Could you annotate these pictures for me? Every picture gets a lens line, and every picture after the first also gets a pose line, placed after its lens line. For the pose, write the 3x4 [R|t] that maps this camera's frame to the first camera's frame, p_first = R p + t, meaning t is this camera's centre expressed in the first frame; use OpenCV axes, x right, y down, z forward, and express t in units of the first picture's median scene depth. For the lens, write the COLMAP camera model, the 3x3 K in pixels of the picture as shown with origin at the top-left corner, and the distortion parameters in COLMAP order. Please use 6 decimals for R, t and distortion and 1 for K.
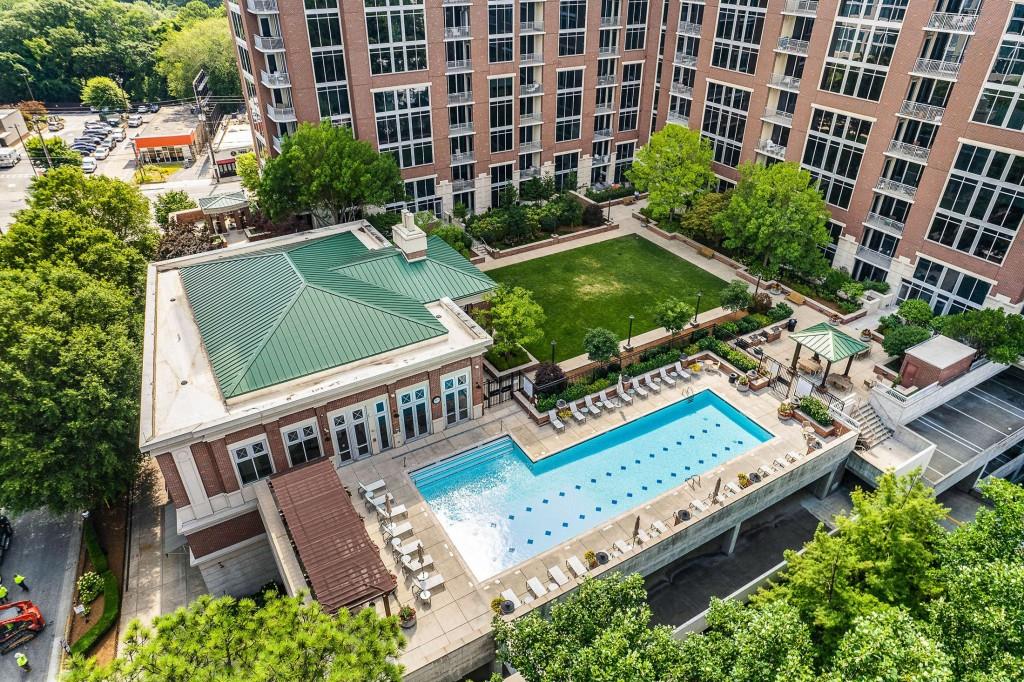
lens RADIAL K [[645.2, 0, 512.2], [0, 645.2, 340.6], [0, 0, 1]] dist [-0.022795, -0.000082]
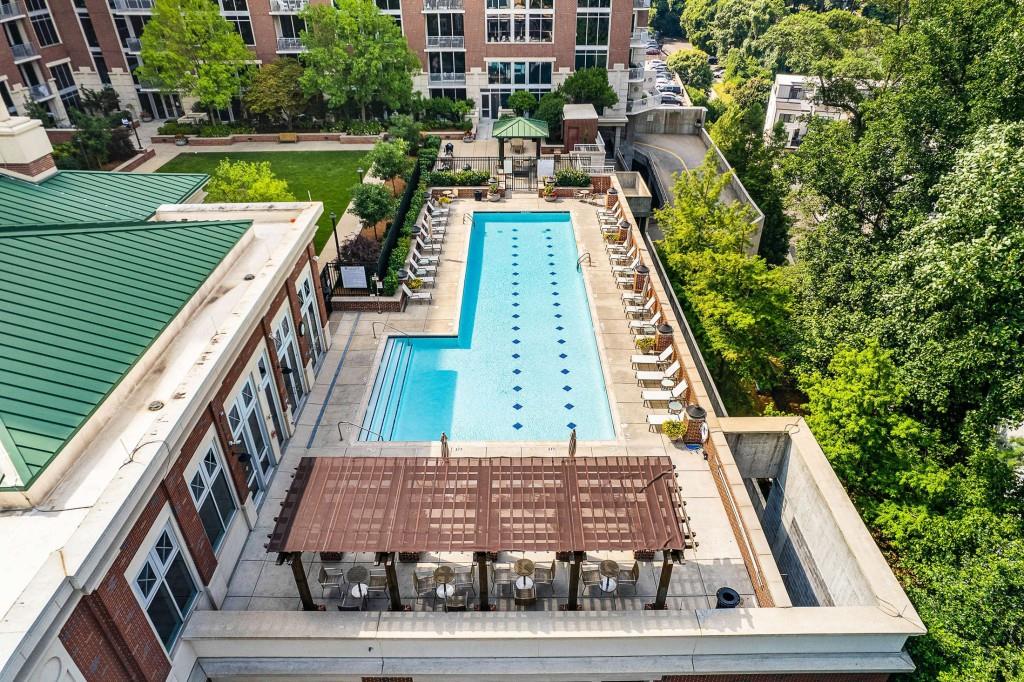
lens RADIAL K [[645.2, 0, 513.0], [0, 645.2, 343.9], [0, 0, 1]] dist [-0.022795, -0.000082]
pose [[0.511346, -0.473330, 0.717276, -0.388443], [0.463753, 0.854672, 0.233388, 0.047602], [-0.723505, 0.213297, 0.656541, 0.406878]]
